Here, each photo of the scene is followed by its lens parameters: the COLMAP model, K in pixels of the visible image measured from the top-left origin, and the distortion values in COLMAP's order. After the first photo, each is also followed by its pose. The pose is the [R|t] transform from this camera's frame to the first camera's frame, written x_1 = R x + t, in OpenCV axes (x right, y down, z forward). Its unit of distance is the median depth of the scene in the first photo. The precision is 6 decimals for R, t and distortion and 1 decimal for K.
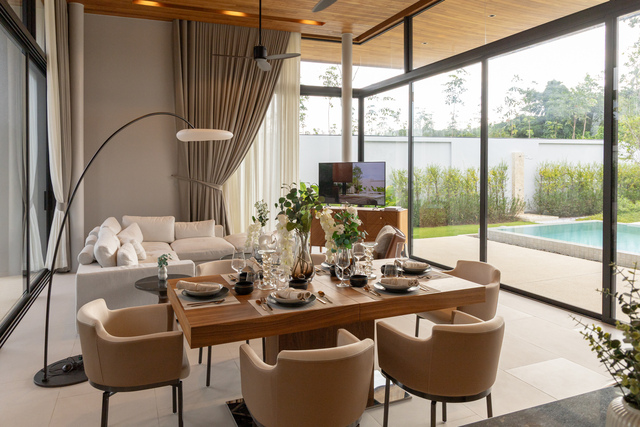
lens RADIAL K [[468.8, 0, 322.8], [0, 468.8, 183.3], [0, 0, 1]] dist [0.003813, 0.001933]
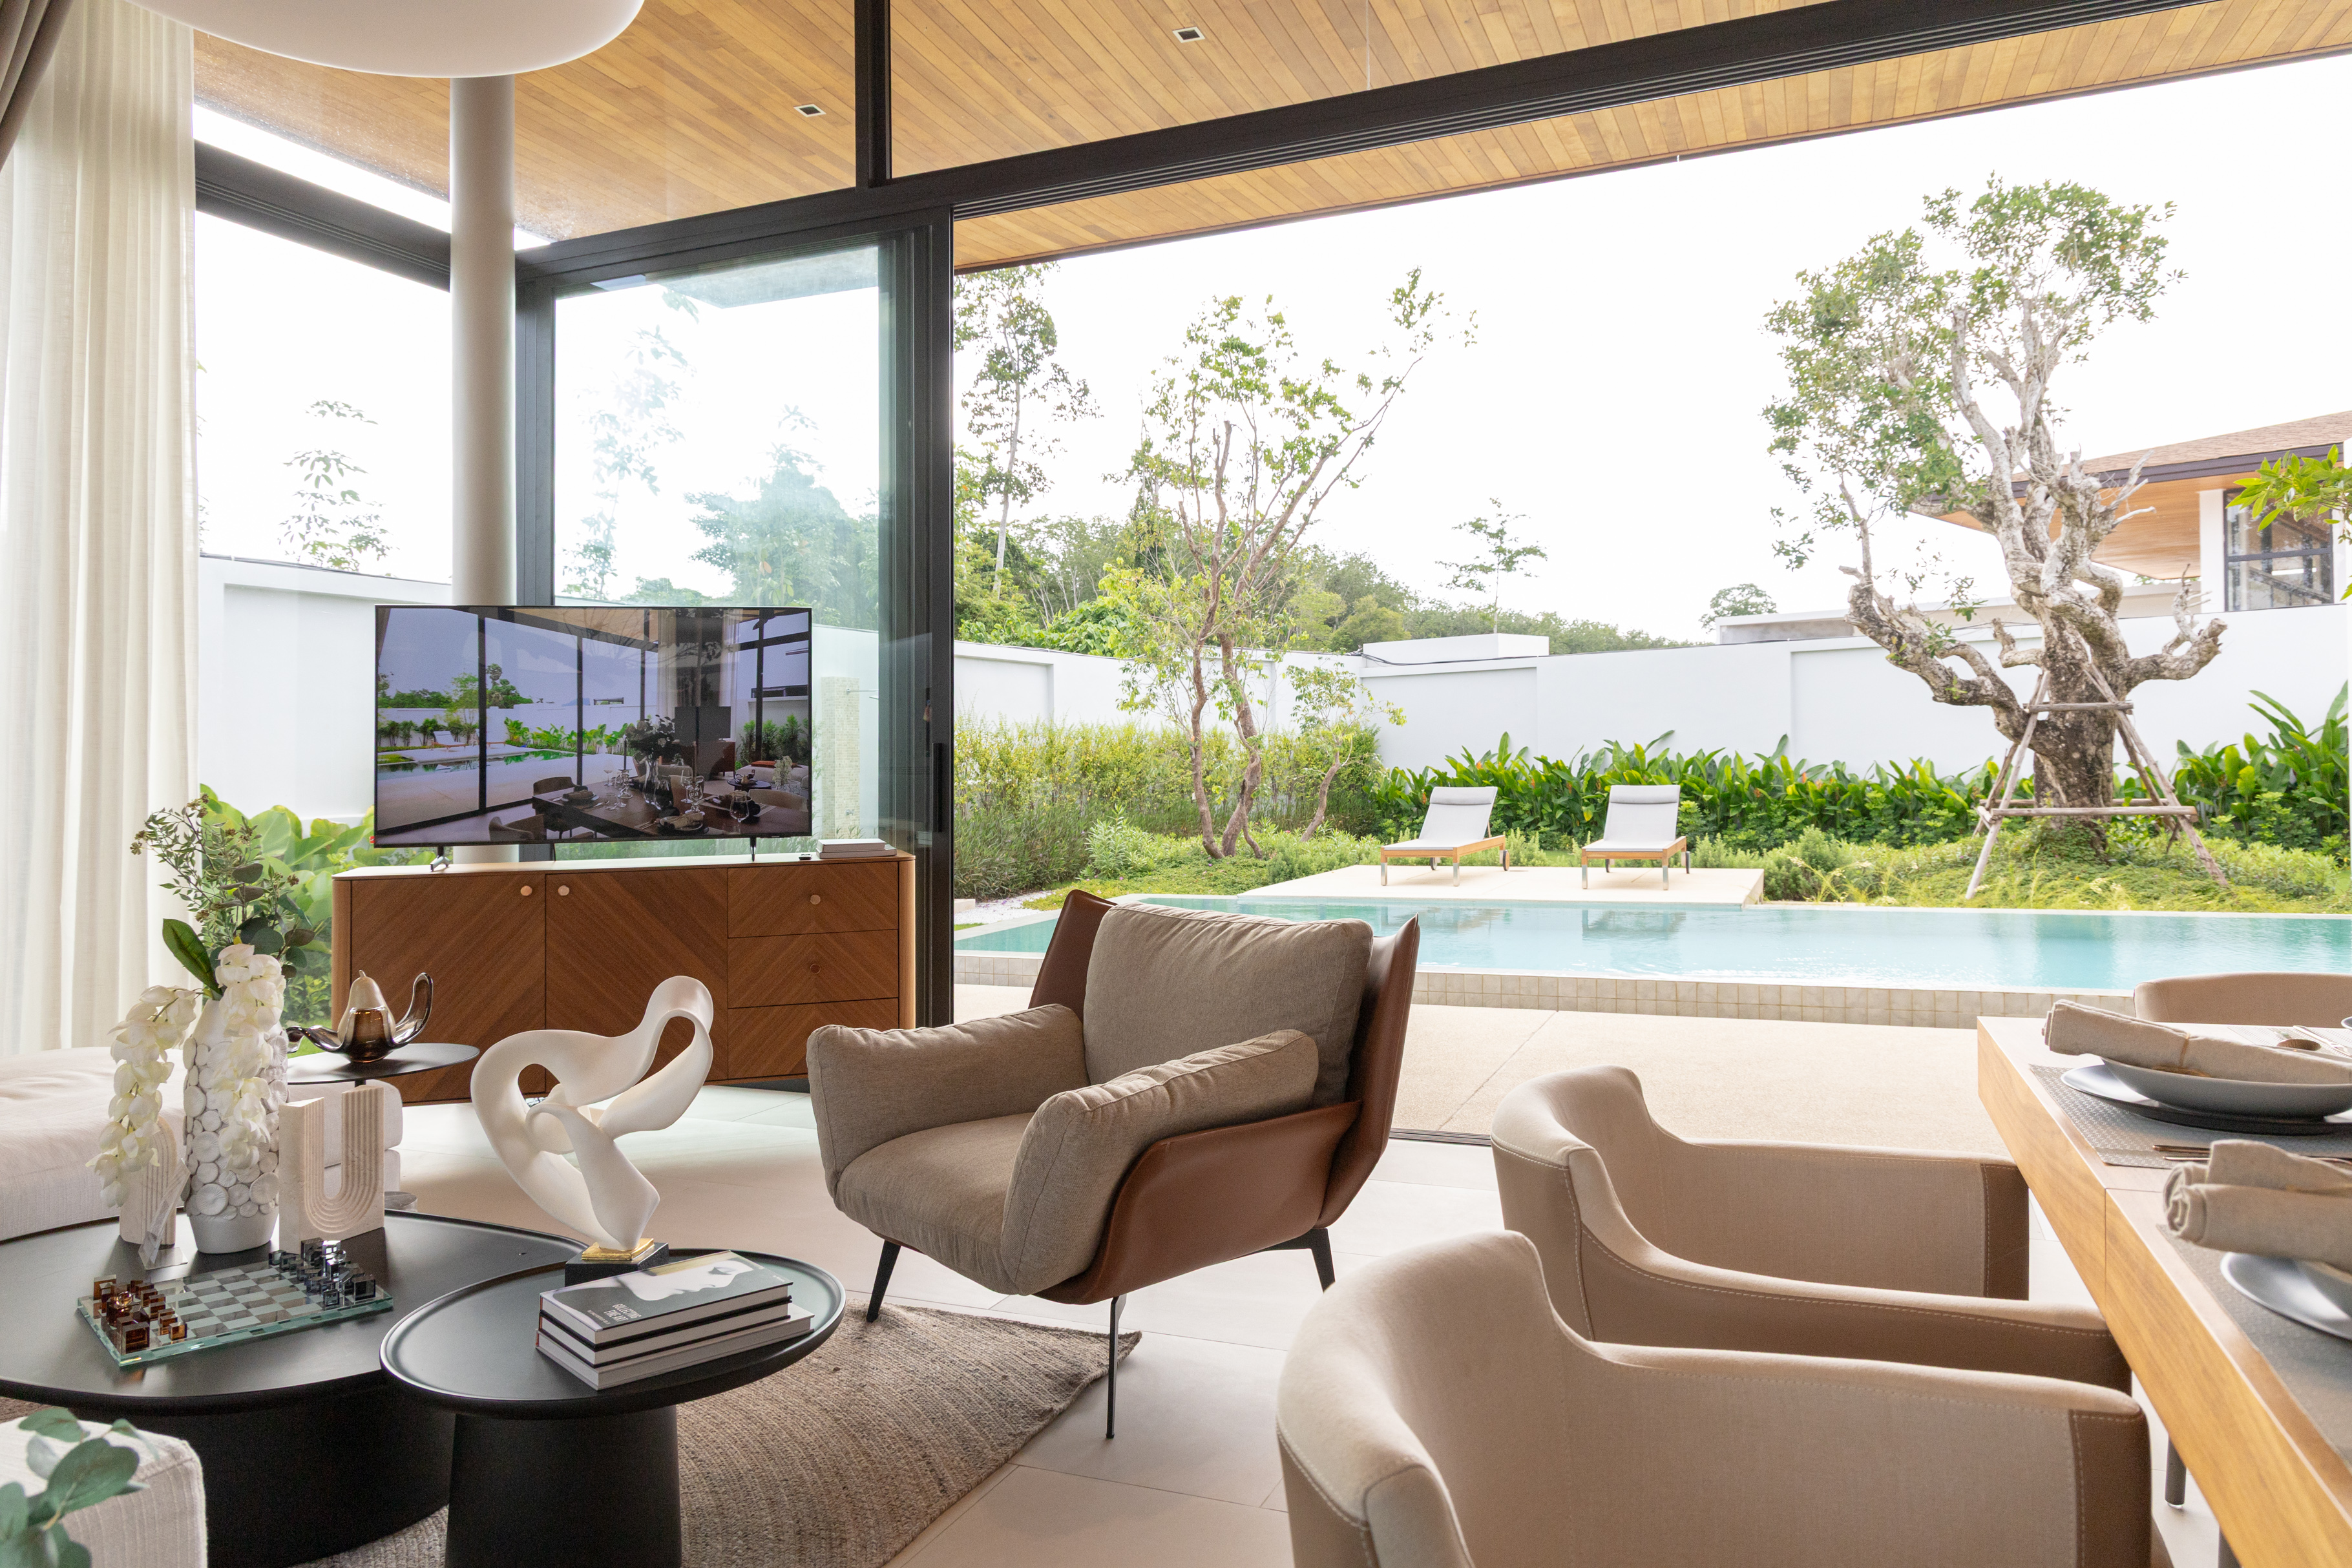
lens RADIAL K [[1593.0, 0, 1173.3], [0, 1593.0, 750.7], [0, 0, 1]] dist [-0.003559, -0.006950]
pose [[0.710723, 0.000690, 0.703471, -0.206926], [0.037995, 0.998502, -0.039366, 0.042170], [-0.702445, 0.054707, 0.709632, 0.406545]]
